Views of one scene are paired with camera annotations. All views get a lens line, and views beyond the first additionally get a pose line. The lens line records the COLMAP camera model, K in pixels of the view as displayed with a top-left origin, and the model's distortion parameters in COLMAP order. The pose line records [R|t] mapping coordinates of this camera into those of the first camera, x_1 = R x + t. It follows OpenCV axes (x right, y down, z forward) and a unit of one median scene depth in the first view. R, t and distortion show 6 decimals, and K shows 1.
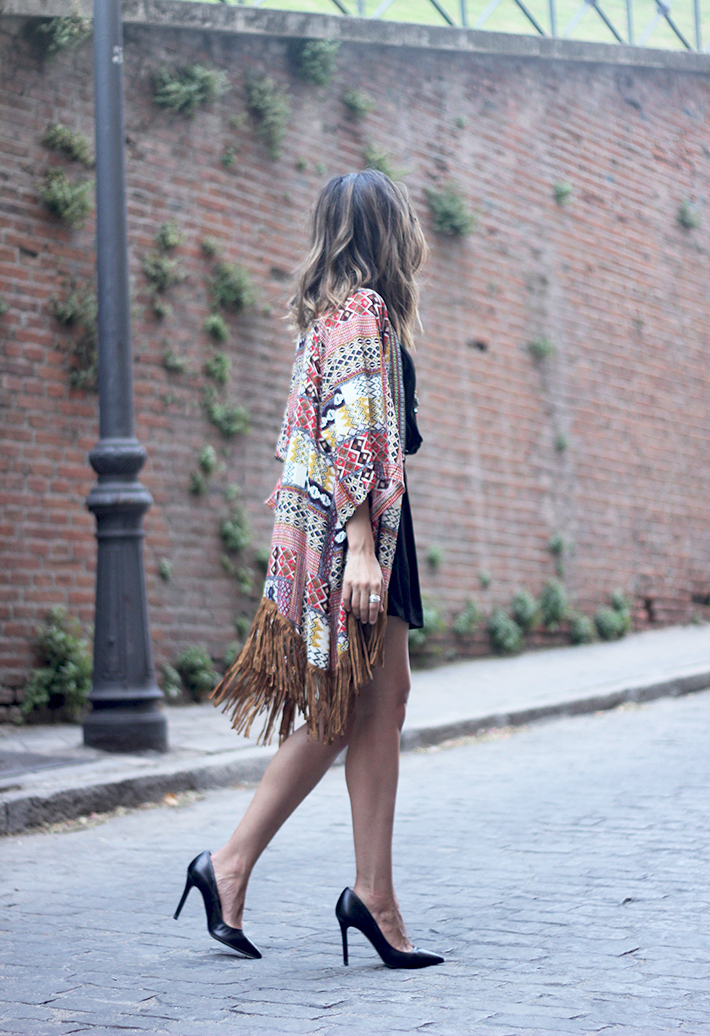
lens RADIAL K [[2358.8, 0, 355.2], [0, 2358.8, 518.6], [0, 0, 1]] dist [-0.036820, 0.000000]
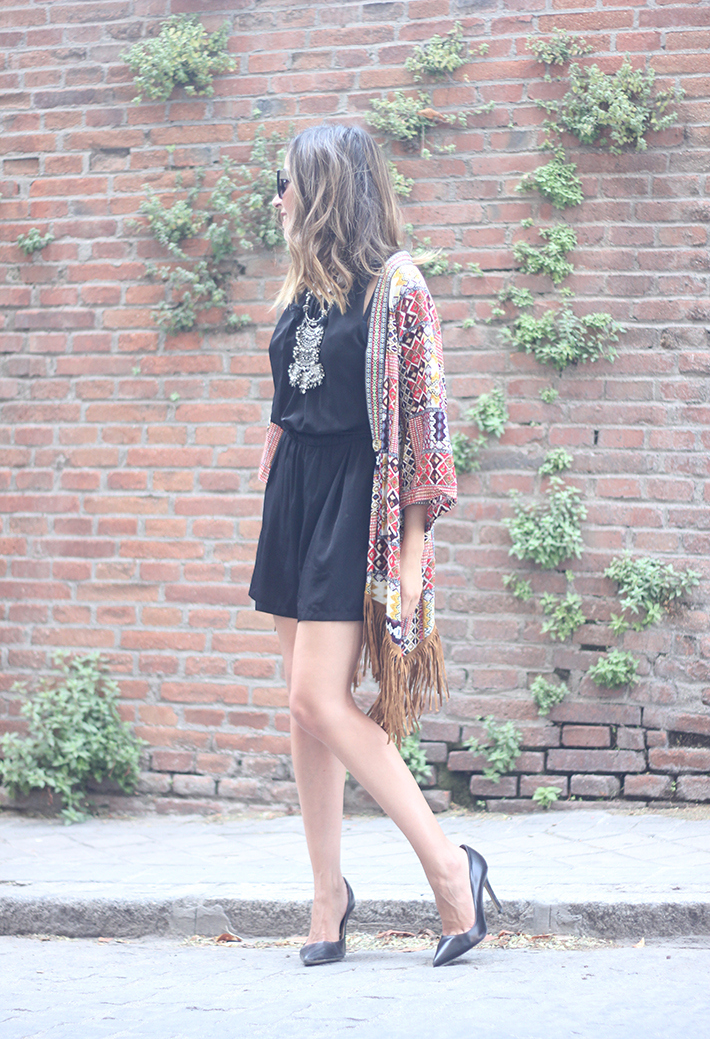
lens RADIAL K [[2365.7, 0, 355.1], [0, 2365.7, 518.4], [0, 0, 1]] dist [-0.036820, 0.000000]
pose [[0.179540, -0.005875, -0.983733, 0.563599], [0.041794, 0.999125, 0.001661, -0.000381], [0.982862, -0.041412, 0.179628, 0.919685]]
